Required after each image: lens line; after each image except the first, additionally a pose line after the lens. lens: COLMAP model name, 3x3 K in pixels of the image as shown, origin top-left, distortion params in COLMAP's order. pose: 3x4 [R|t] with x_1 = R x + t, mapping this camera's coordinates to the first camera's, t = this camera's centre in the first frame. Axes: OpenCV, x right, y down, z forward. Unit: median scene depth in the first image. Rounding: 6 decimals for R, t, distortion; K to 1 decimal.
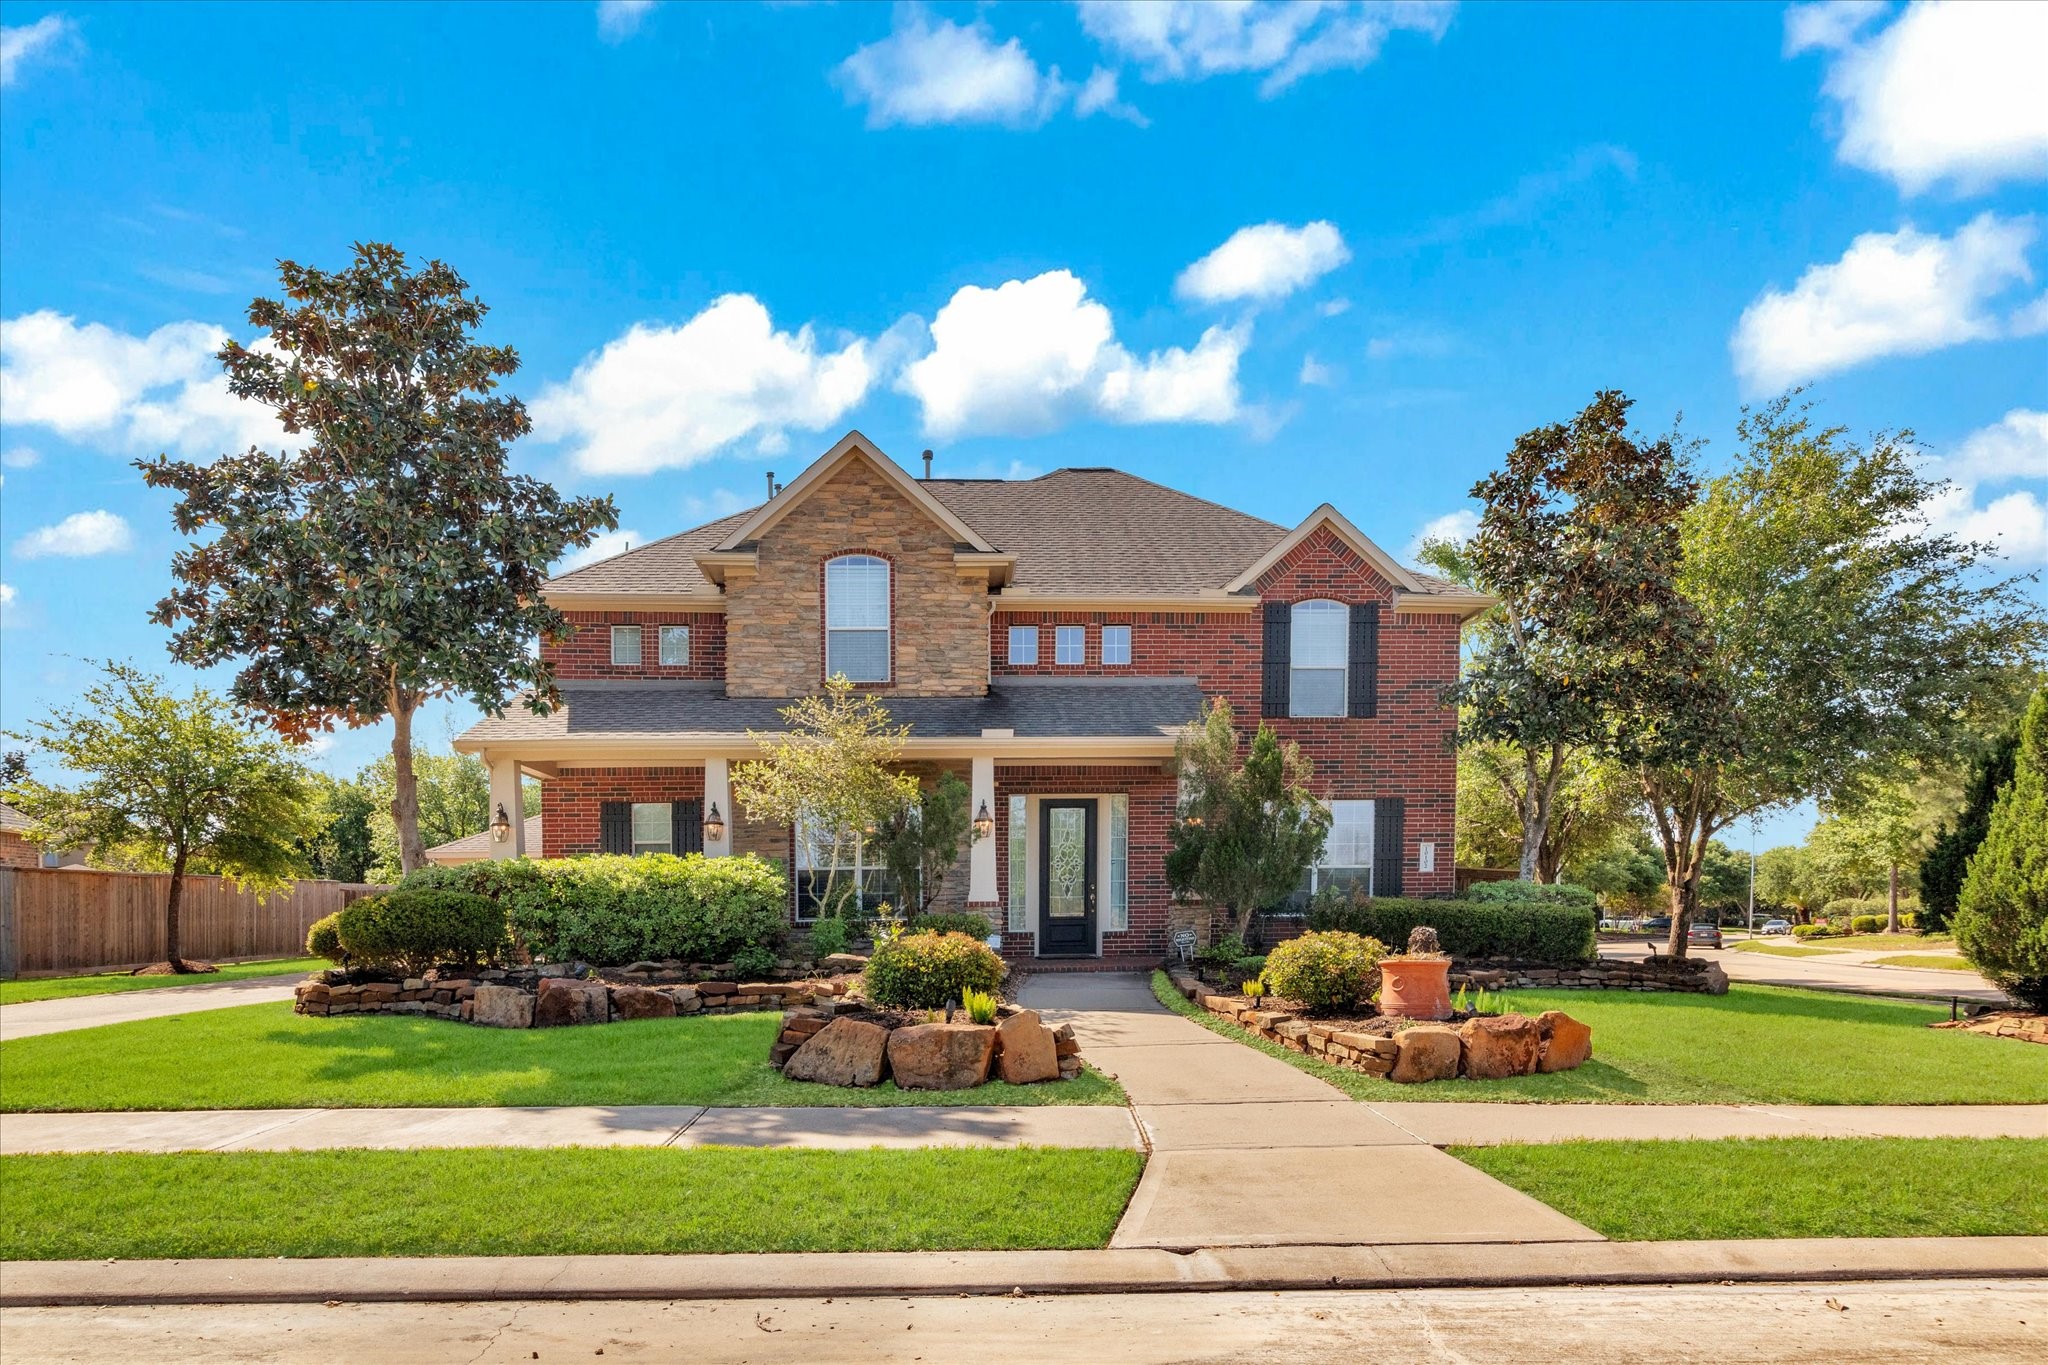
lens RADIAL K [[975.0, 0, 1048.5], [0, 975.0, 699.0], [0, 0, 1]] dist [0.000588, -0.000072]
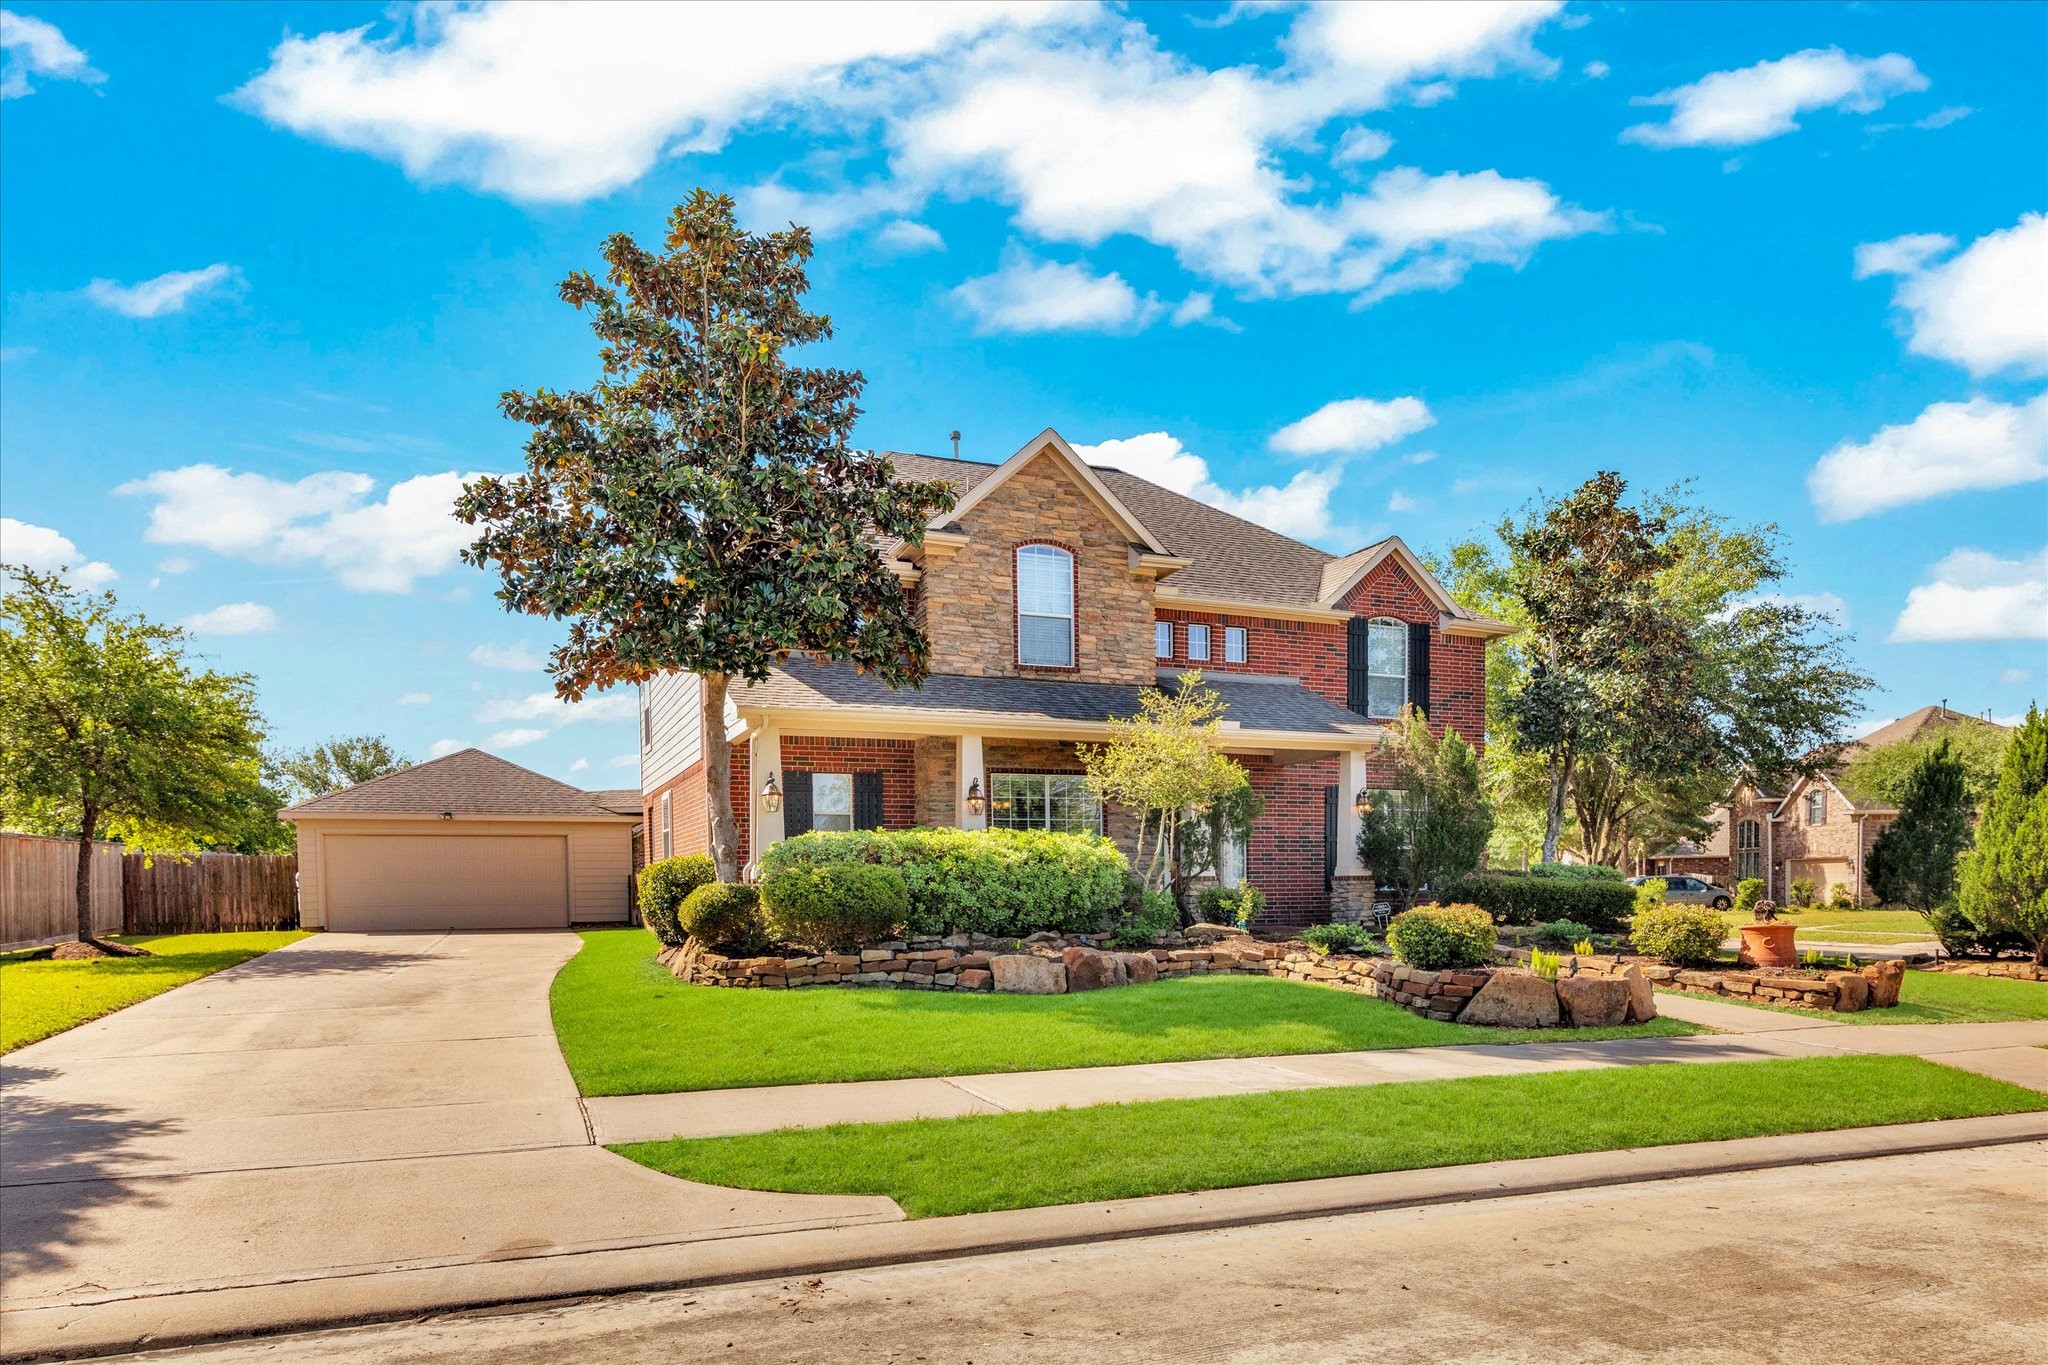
lens RADIAL K [[979.5, 0, 1037.6], [0, 979.5, 650.4], [0, 0, 1]] dist [0.004072, 0.001063]
pose [[0.961264, 0.068240, 0.267049, -0.484253], [-0.063091, 0.997620, -0.027825, -0.003971], [-0.268313, 0.009898, 0.963281, -0.018627]]
